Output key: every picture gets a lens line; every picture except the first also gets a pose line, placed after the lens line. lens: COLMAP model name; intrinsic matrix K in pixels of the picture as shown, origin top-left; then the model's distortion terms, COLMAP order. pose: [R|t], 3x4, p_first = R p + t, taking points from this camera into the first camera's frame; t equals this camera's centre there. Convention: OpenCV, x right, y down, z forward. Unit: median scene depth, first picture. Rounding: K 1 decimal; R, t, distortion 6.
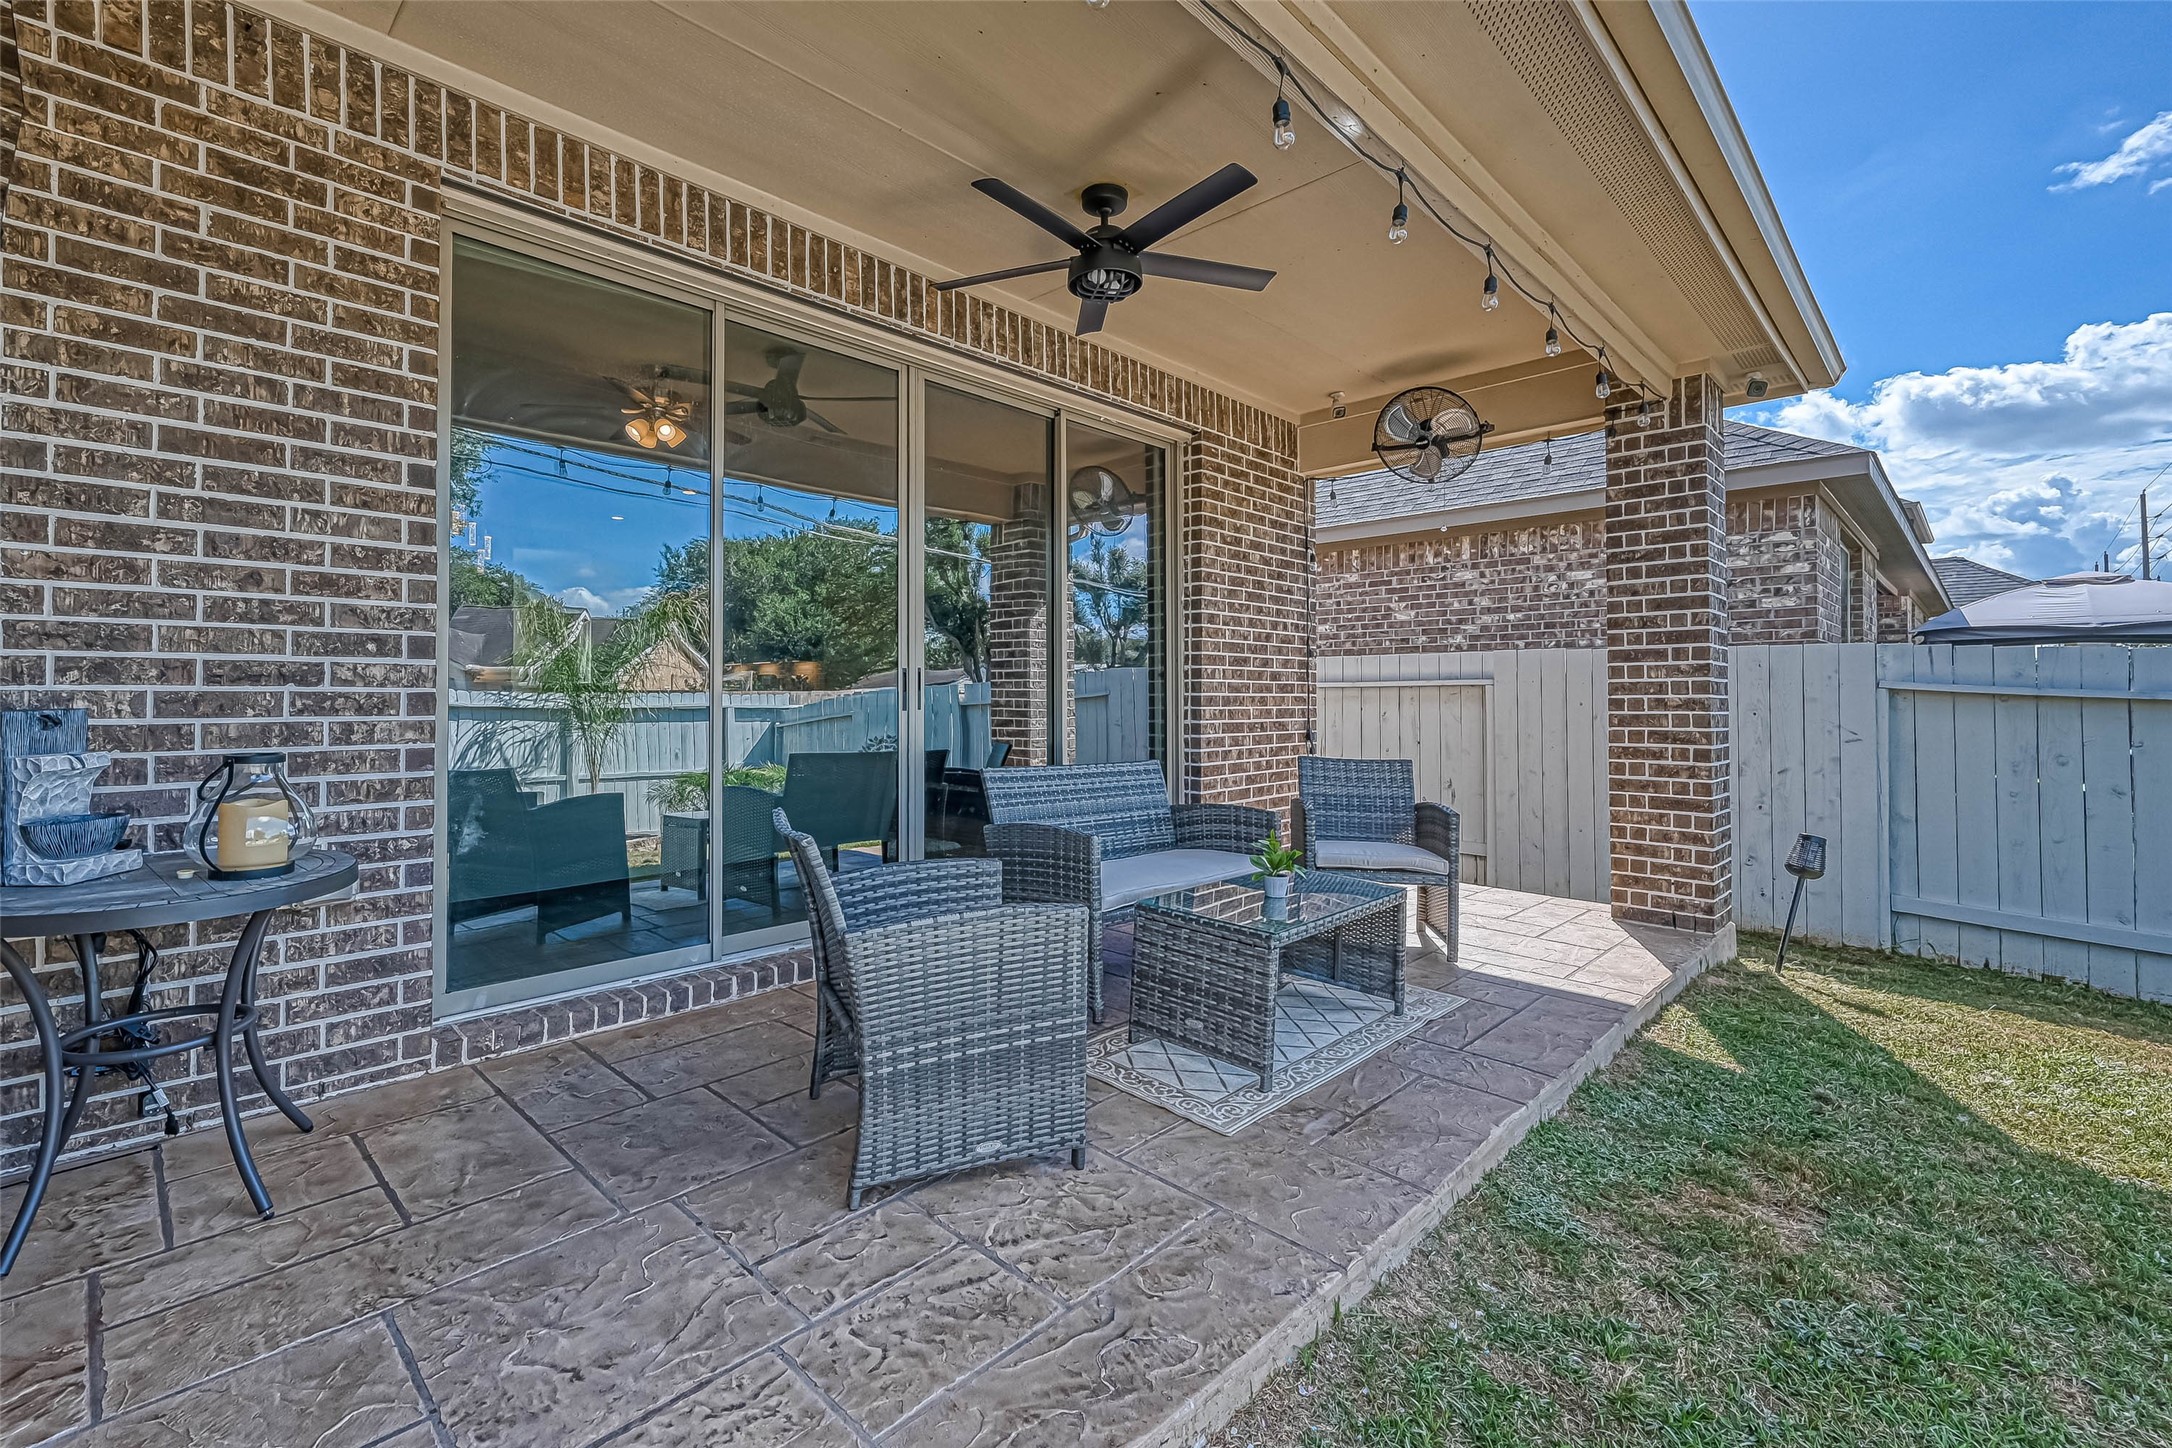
lens RADIAL K [[947.6, 0, 1056.7], [0, 947.6, 697.0], [0, 0, 1]] dist [0.002458, 0.000164]
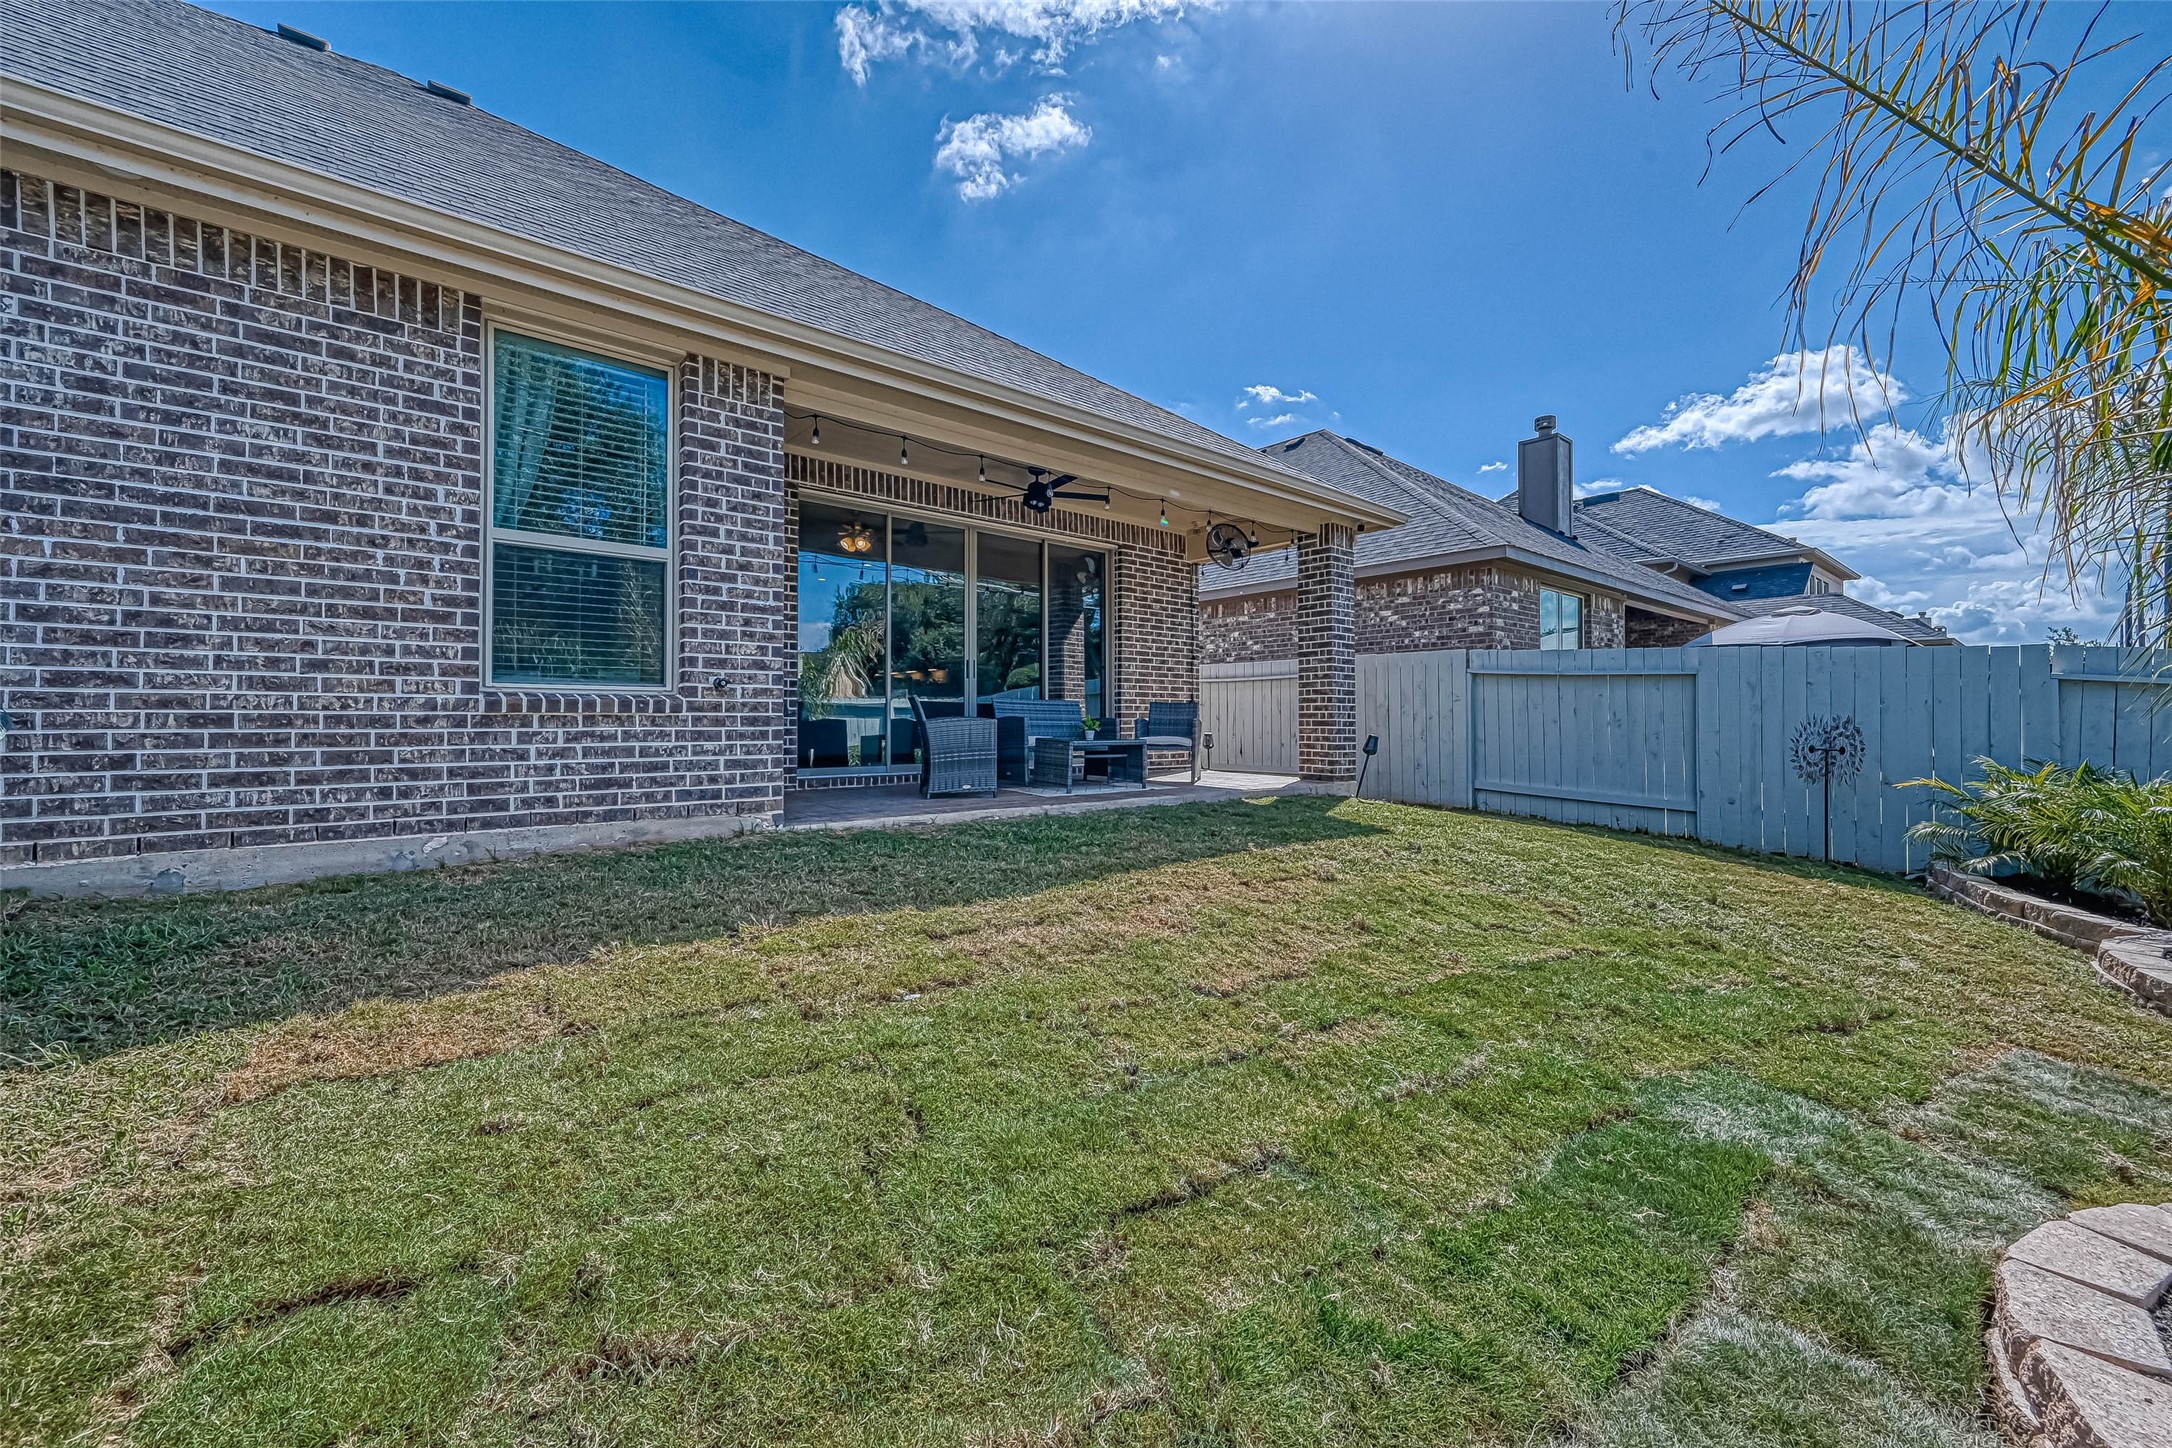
lens RADIAL K [[866.9, 0, 1091.6], [0, 866.9, 716.2], [0, 0, 1]] dist [0.000762, -0.000657]
pose [[0.995462, 0.004096, -0.095072, 0.314856], [-0.004535, 0.999980, -0.004411, 0.105683], [0.095052, 0.004822, 0.995461, -0.972696]]
